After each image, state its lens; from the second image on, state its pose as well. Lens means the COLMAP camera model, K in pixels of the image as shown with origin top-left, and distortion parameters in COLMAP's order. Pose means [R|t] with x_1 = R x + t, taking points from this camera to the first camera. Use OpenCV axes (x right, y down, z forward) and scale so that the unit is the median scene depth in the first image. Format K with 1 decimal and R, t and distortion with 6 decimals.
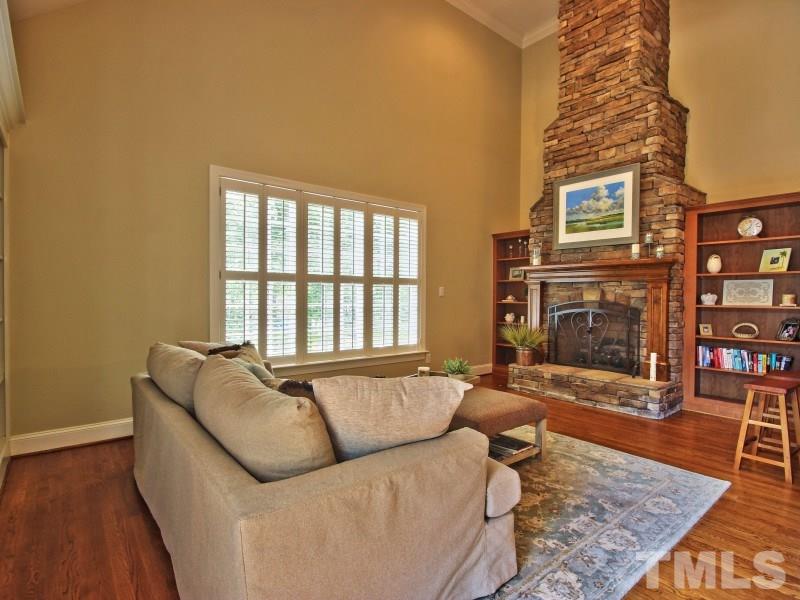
lens RADIAL K [[421.8, 0, 400.0], [0, 421.8, 300.0], [0, 0, 1]] dist [0.001963, -0.000334]
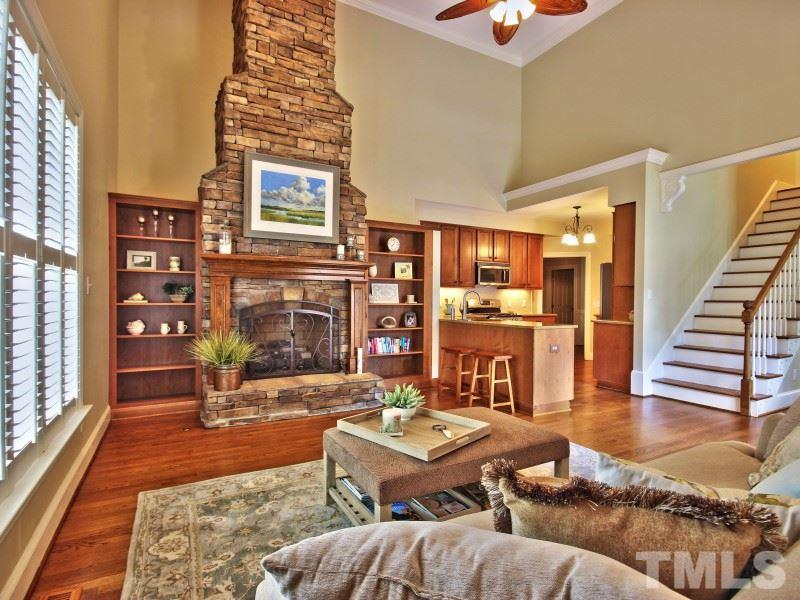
lens RADIAL K [[421.8, 0, 400.0], [0, 421.8, 300.0], [0, 0, 1]] dist [0.001963, -0.000334]
pose [[0.174868, -0.008684, 0.984554, -0.405691], [0.001336, 0.999962, 0.008583, -0.006950], [-0.984591, -0.000186, 0.174873, 0.633459]]
